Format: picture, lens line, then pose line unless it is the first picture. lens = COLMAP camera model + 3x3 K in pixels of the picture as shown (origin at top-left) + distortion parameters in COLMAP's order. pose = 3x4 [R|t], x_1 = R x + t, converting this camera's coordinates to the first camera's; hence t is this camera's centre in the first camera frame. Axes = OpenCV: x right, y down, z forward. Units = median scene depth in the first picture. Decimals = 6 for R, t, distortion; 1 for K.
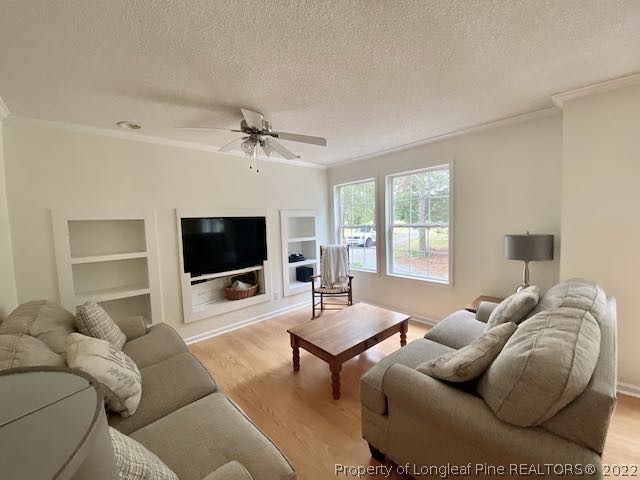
lens RADIAL K [[260.6, 0, 324.6], [0, 260.6, 236.5], [0, 0, 1]] dist [-0.002346, 0.000006]
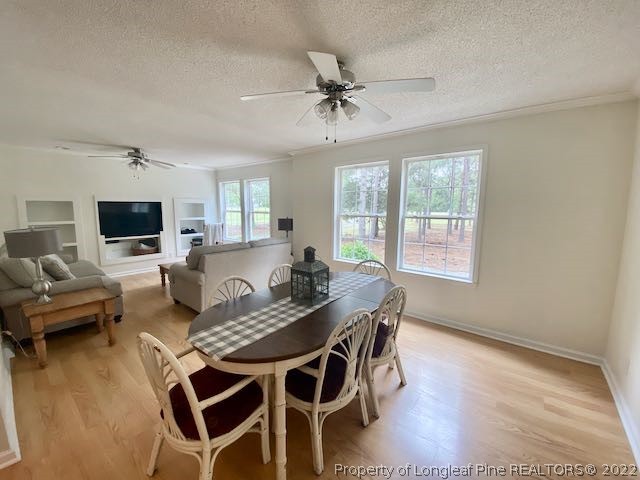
lens RADIAL K [[260.6, 0, 317.8], [0, 260.6, 239.1], [0, 0, 1]] dist [-0.002346, 0.000006]
pose [[0.989576, 0.024287, 0.141949, 0.470466], [-0.033137, 0.997629, 0.060319, 0.015564], [-0.140148, -0.064394, 0.988034, -0.655328]]
